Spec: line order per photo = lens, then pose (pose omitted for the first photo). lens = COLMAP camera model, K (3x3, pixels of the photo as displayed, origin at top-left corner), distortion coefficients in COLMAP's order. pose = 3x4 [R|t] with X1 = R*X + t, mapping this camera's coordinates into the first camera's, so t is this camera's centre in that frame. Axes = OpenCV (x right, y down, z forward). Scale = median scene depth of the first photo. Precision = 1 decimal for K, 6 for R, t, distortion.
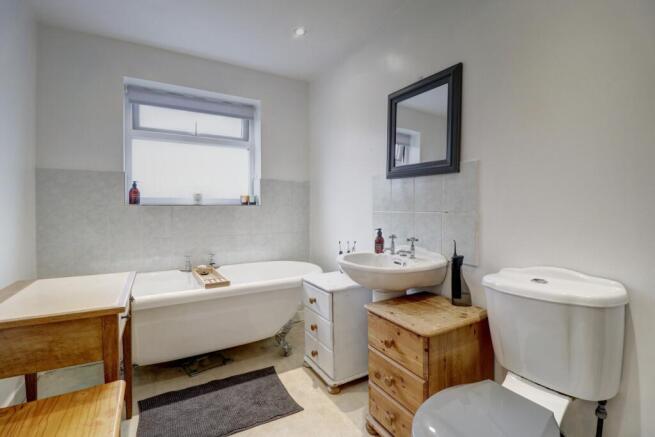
lens RADIAL K [[306.3, 0, 327.7], [0, 306.3, 214.5], [0, 0, 1]] dist [-0.005068, -0.009175]
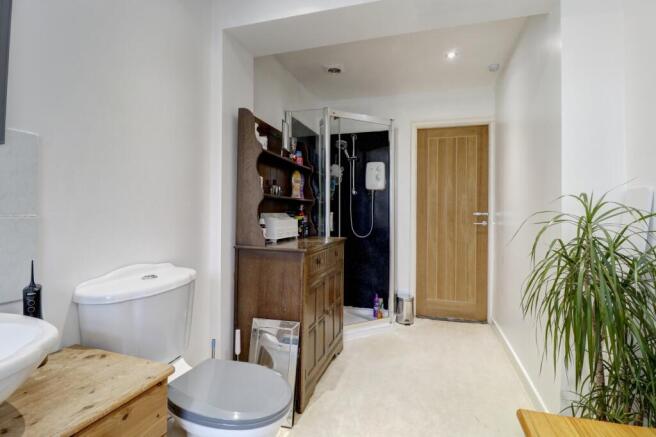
lens RADIAL K [[306.8, 0, 330.6], [0, 306.8, 221.2], [0, 0, 1]] dist [-0.005068, -0.009175]
pose [[-0.680035, -0.000600, 0.733180, -0.661348], [0.012266, 0.999850, 0.012196, 0.014551], [-0.733077, 0.017287, -0.679925, 1.572568]]
